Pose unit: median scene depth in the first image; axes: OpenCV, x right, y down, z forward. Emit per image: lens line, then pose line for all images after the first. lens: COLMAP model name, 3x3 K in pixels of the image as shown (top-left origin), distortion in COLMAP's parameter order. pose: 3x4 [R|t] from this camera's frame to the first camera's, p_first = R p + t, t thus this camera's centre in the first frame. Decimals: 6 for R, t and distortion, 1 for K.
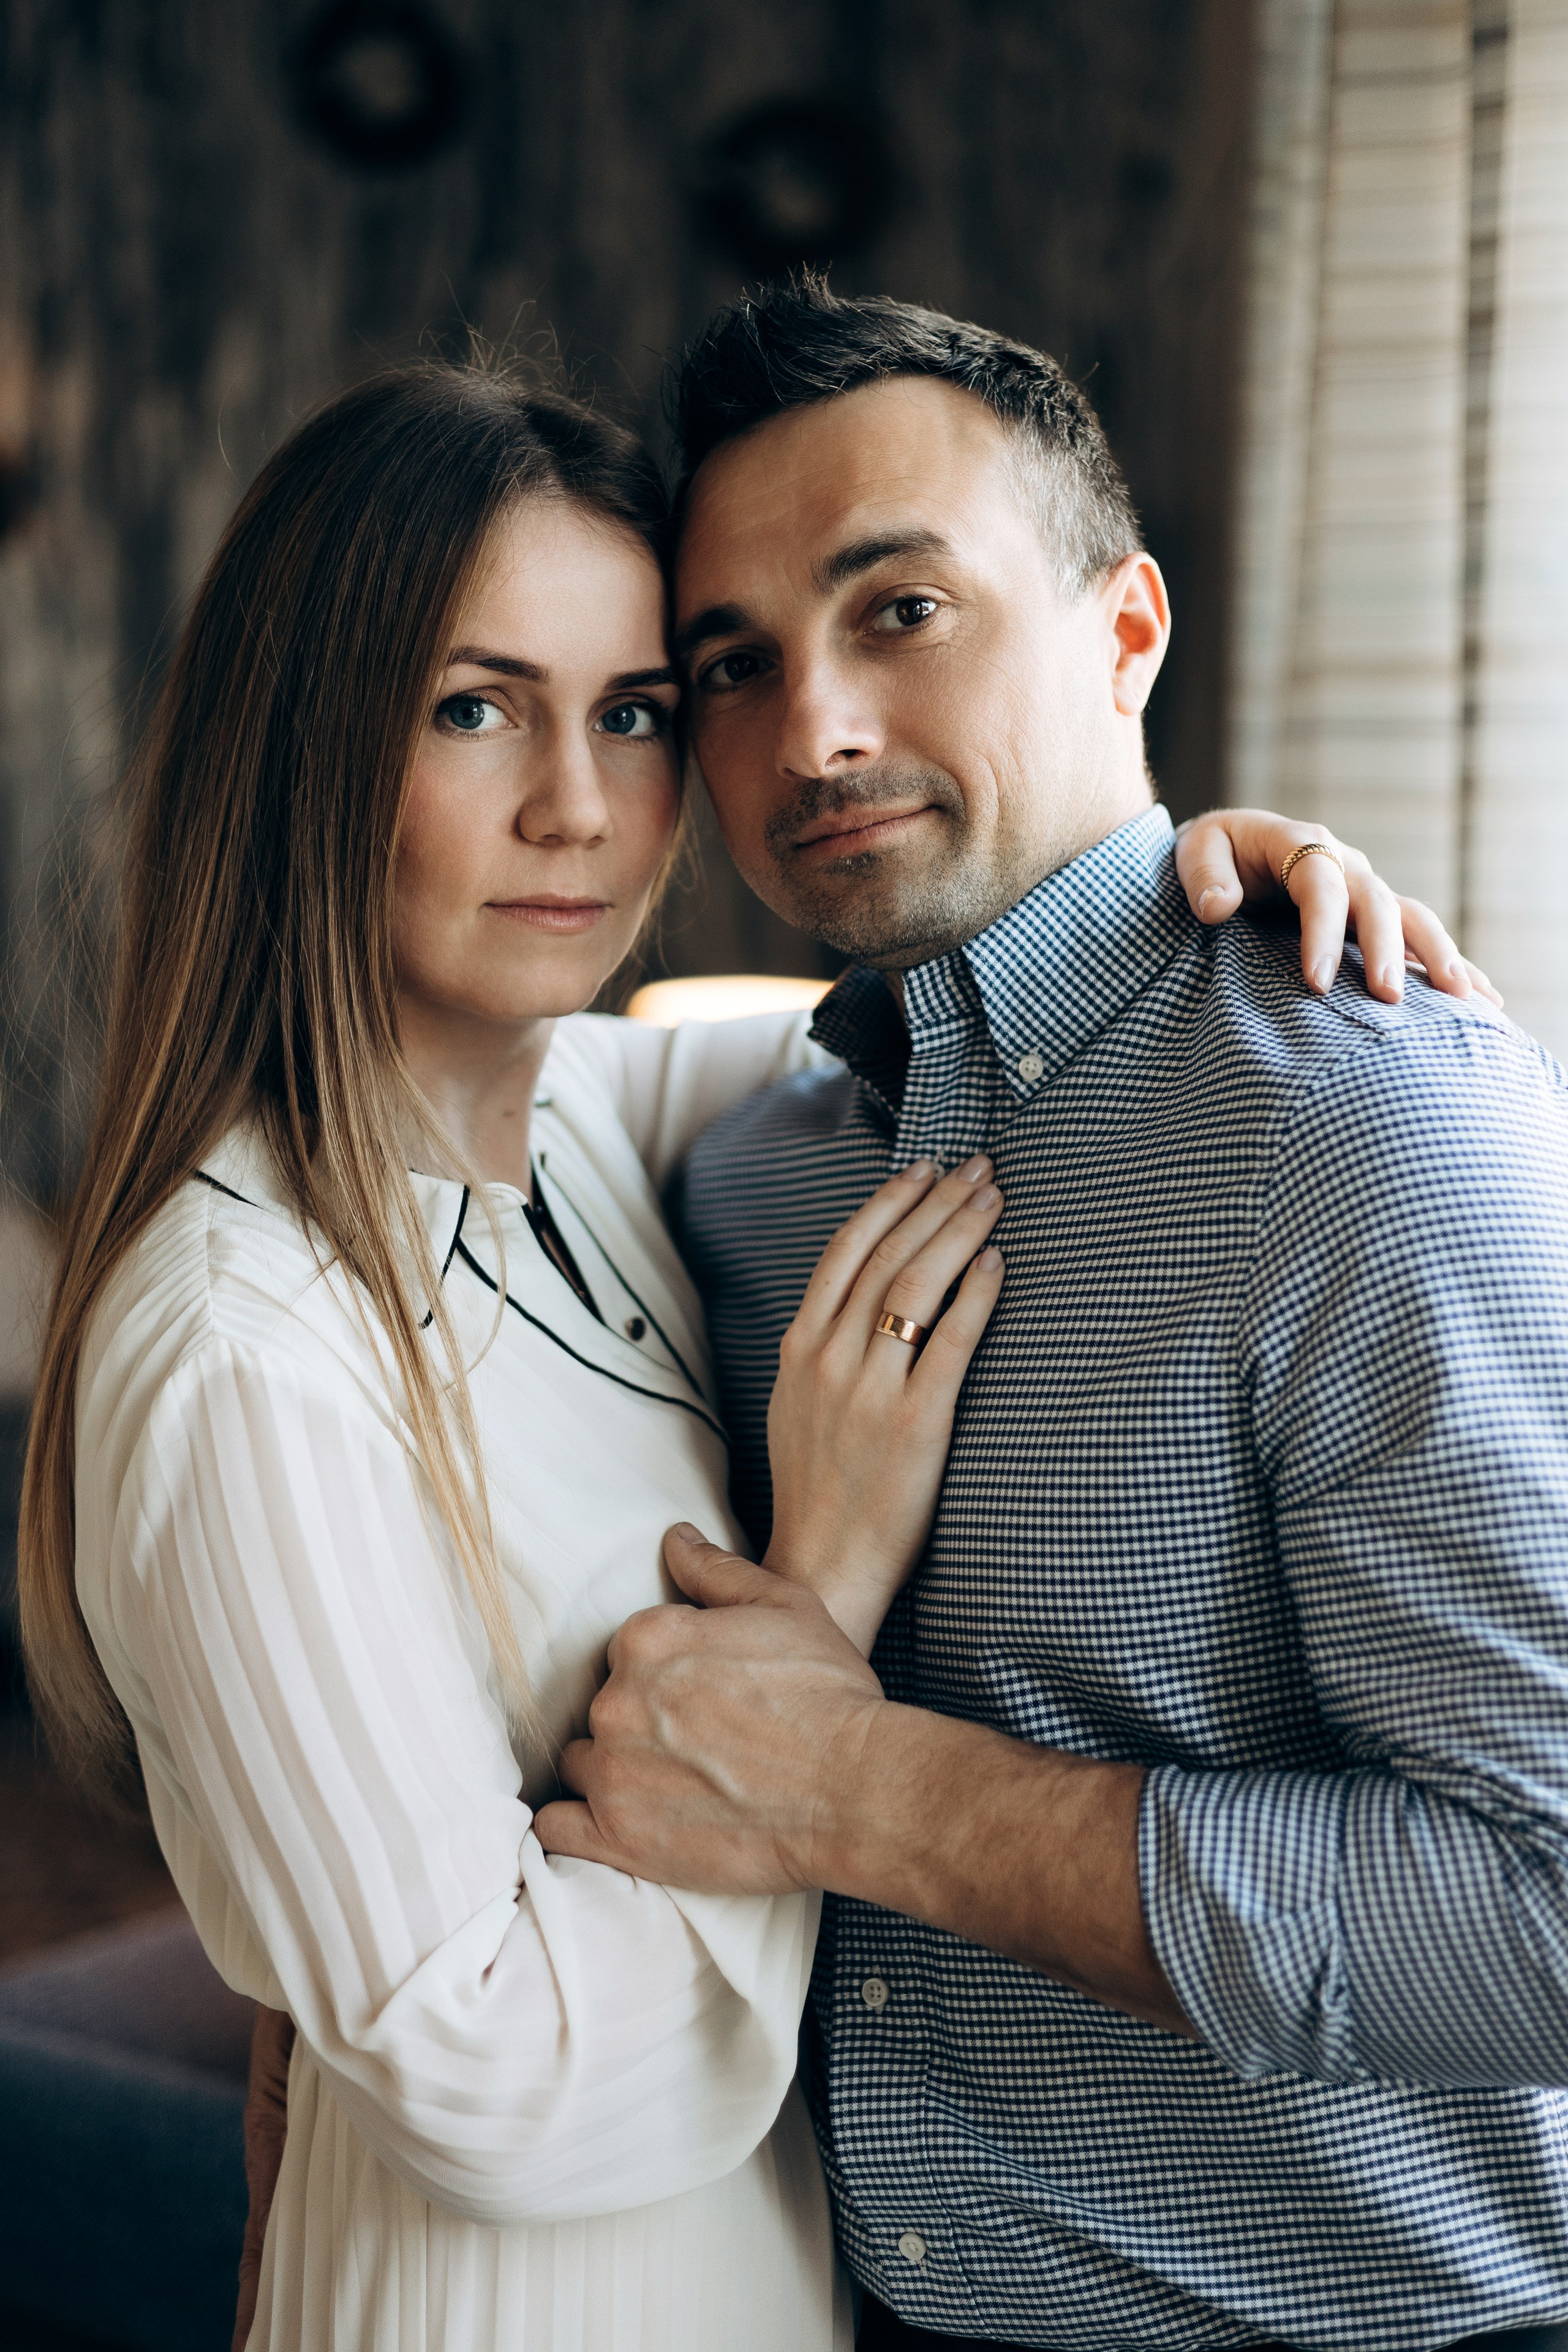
lens RADIAL K [[3661.2, 0, 841.4], [0, 3661.2, 1180.6], [0, 0, 1]] dist [-0.150615, 1.305346]
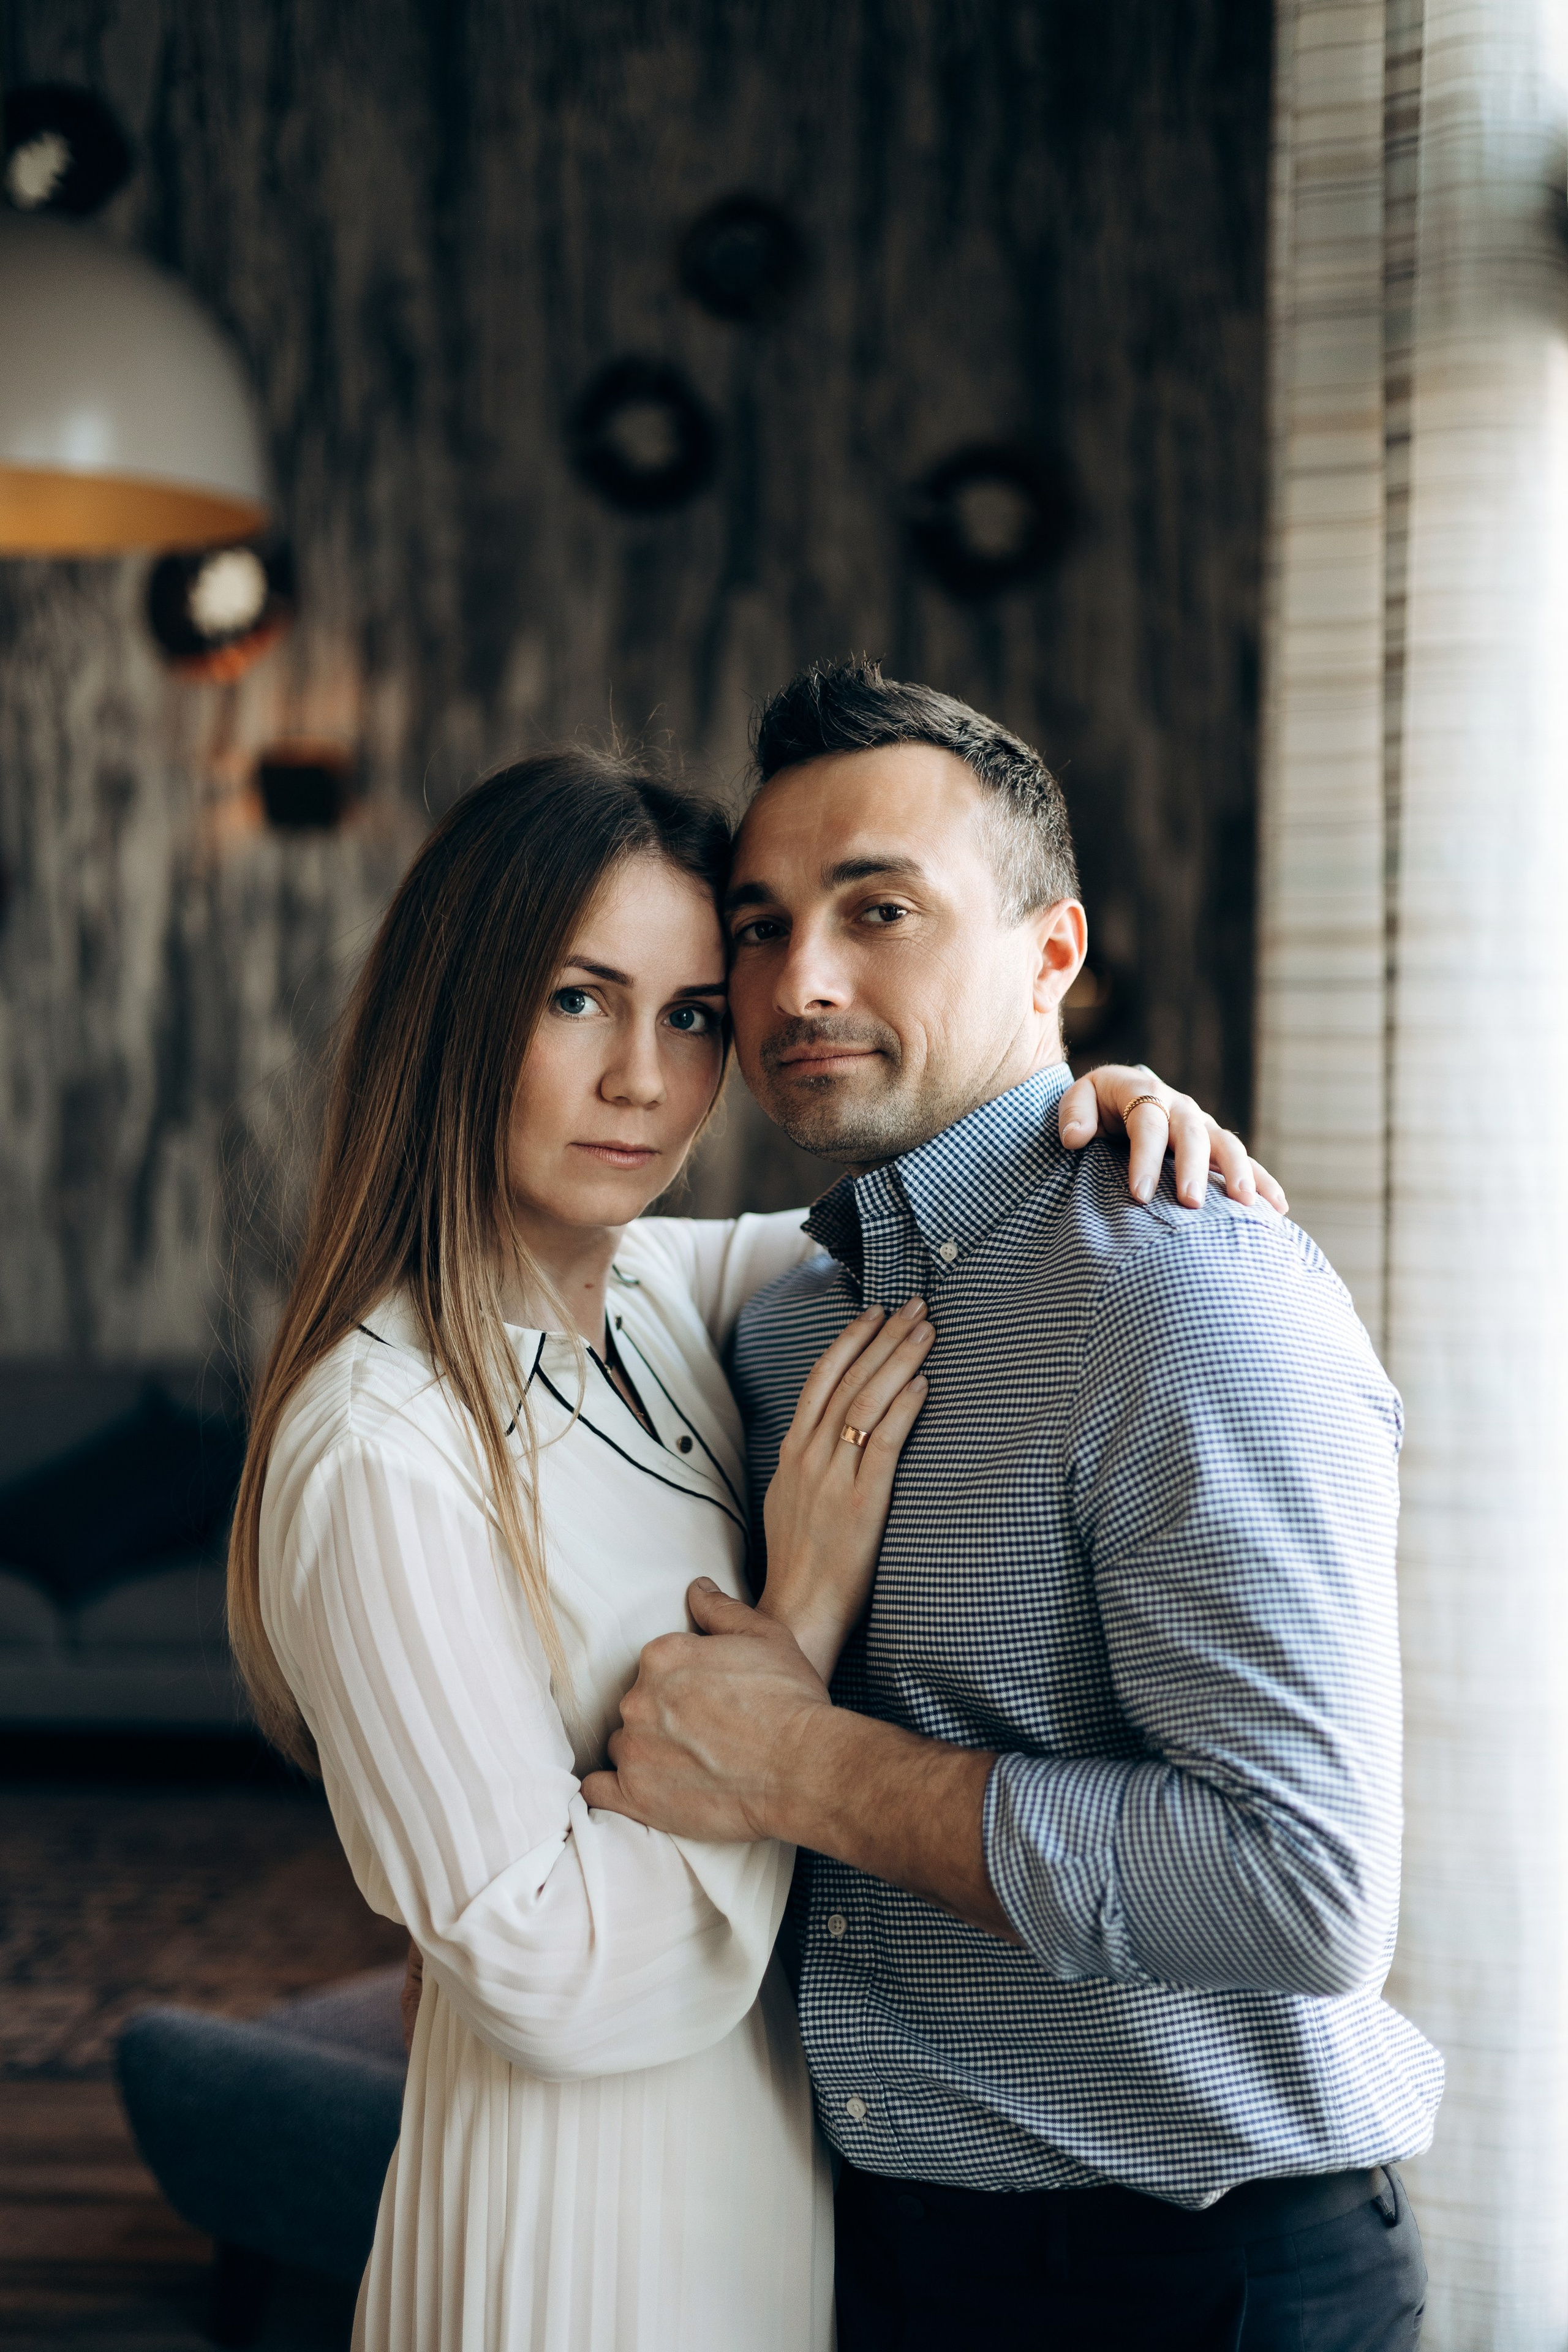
lens RADIAL K [[3661.2, 0, 841.4], [0, 3661.2, 1180.6], [0, 0, 1]] dist [-0.150615, 1.305346]
pose [[0.990608, 0.003657, -0.136686, 0.213147], [-0.008340, 0.999397, -0.033701, -0.010627], [0.136480, 0.034524, 0.990041, -0.394601]]
